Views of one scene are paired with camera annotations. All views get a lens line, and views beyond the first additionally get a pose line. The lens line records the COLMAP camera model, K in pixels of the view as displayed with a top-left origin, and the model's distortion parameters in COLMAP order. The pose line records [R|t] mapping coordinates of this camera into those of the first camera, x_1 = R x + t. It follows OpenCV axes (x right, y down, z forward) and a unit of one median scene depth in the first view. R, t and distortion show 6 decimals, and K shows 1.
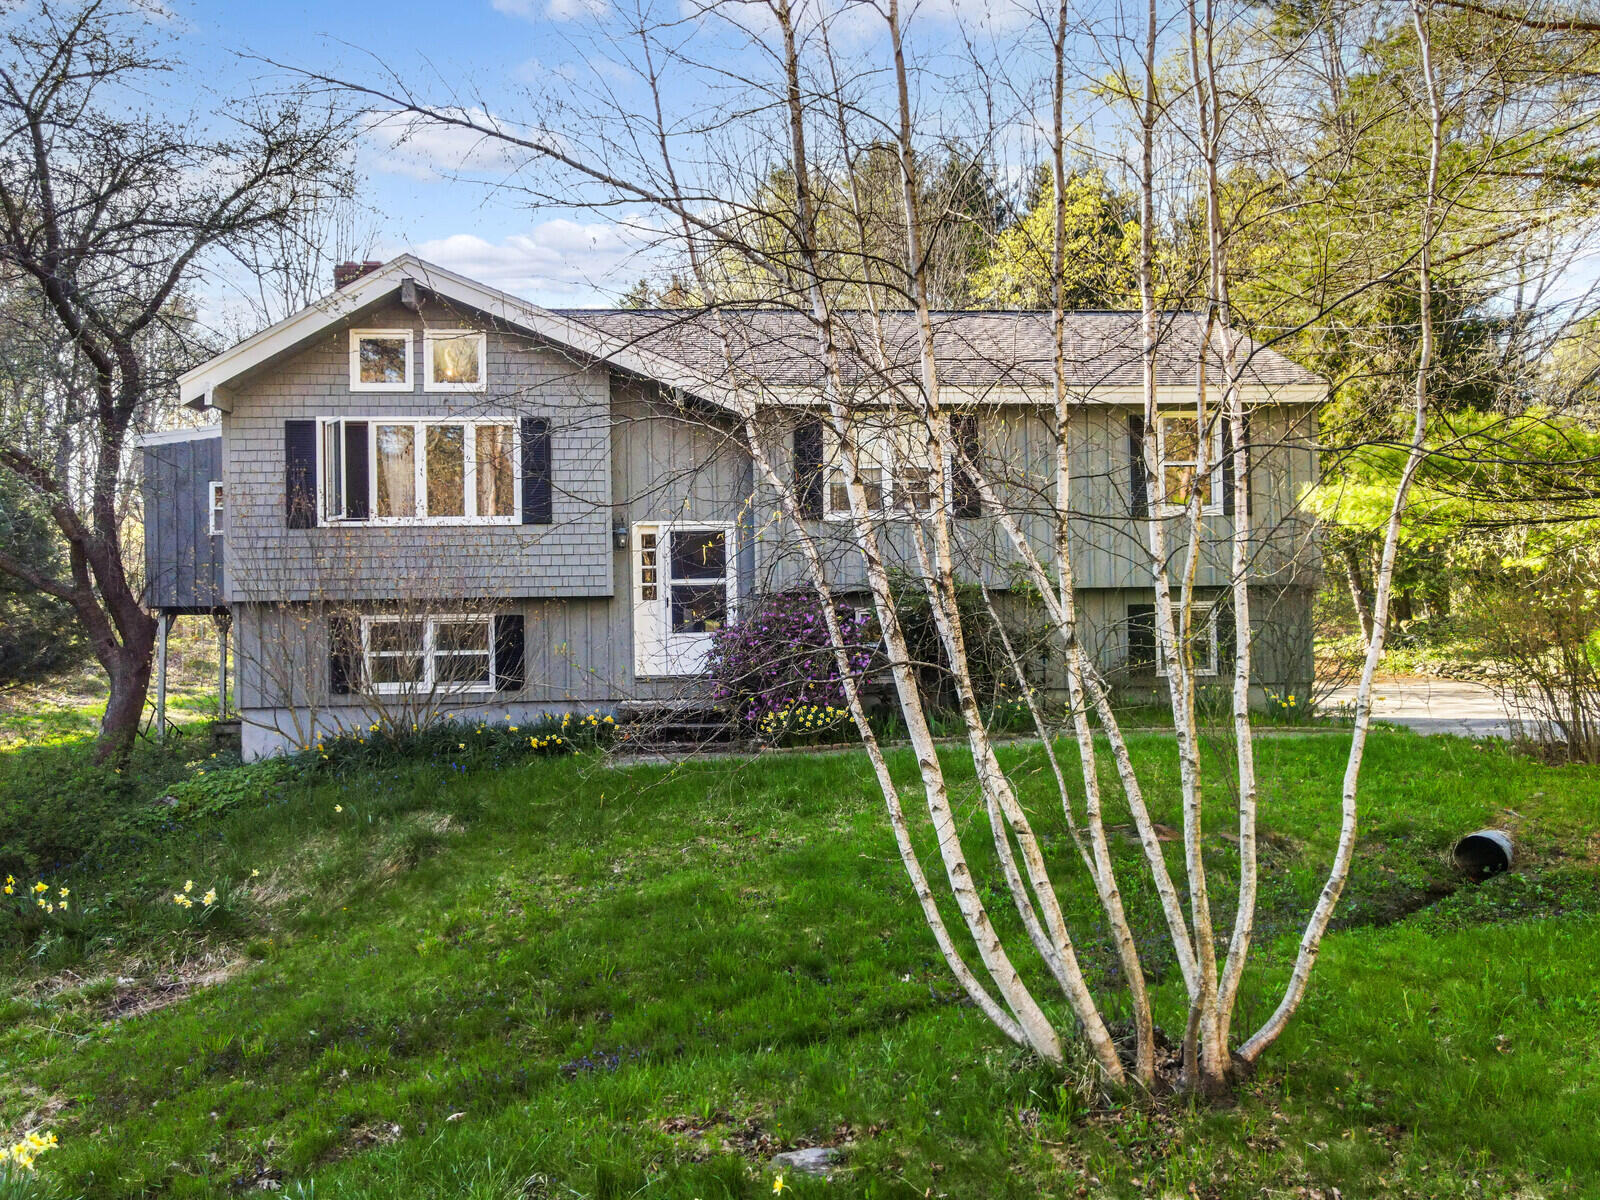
lens RADIAL K [[1164.1, 0, 809.0], [0, 1164.1, 600.1], [0, 0, 1]] dist [0.000102, 0.005934]
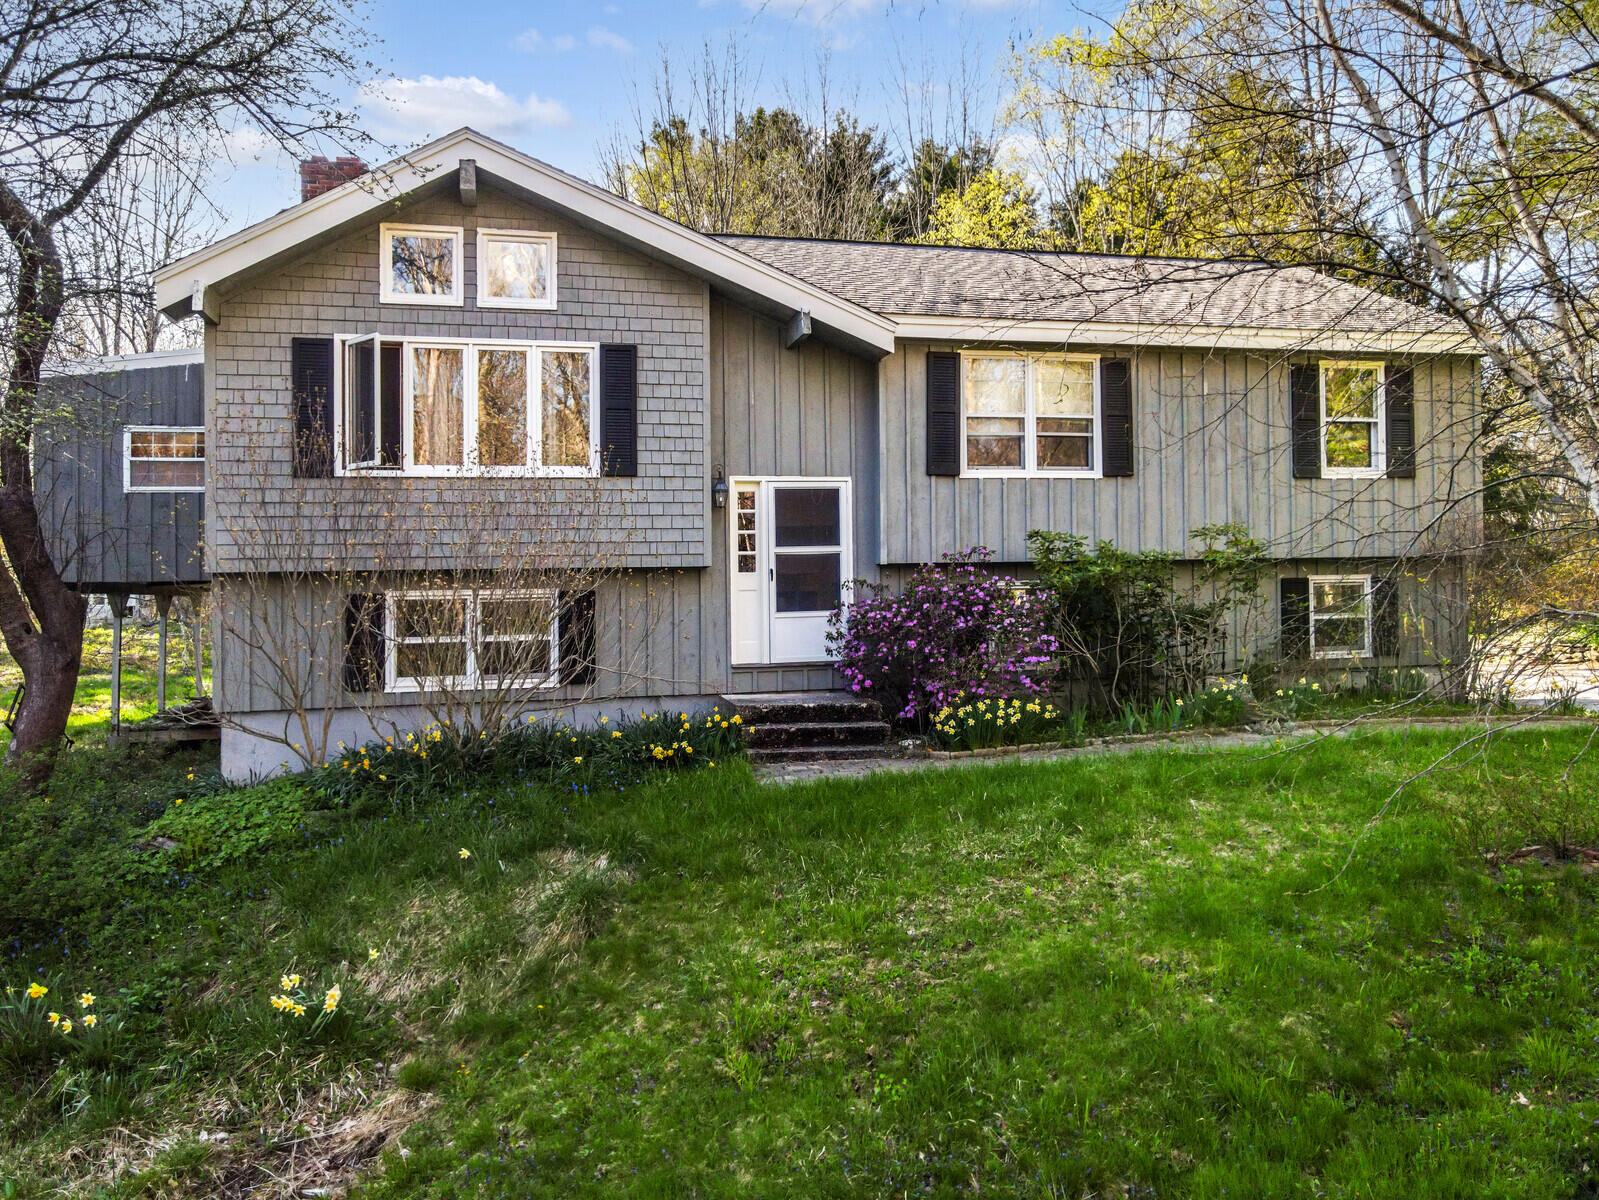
lens RADIAL K [[1162.0, 0, 799.0], [0, 1162.0, 569.6], [0, 0, 1]] dist [0.003787, 0.000694]
pose [[0.988726, 0.001836, 0.149723, -0.231403], [0.000122, 0.999915, -0.013072, 0.009166], [-0.149735, 0.012943, 0.988641, 0.190657]]
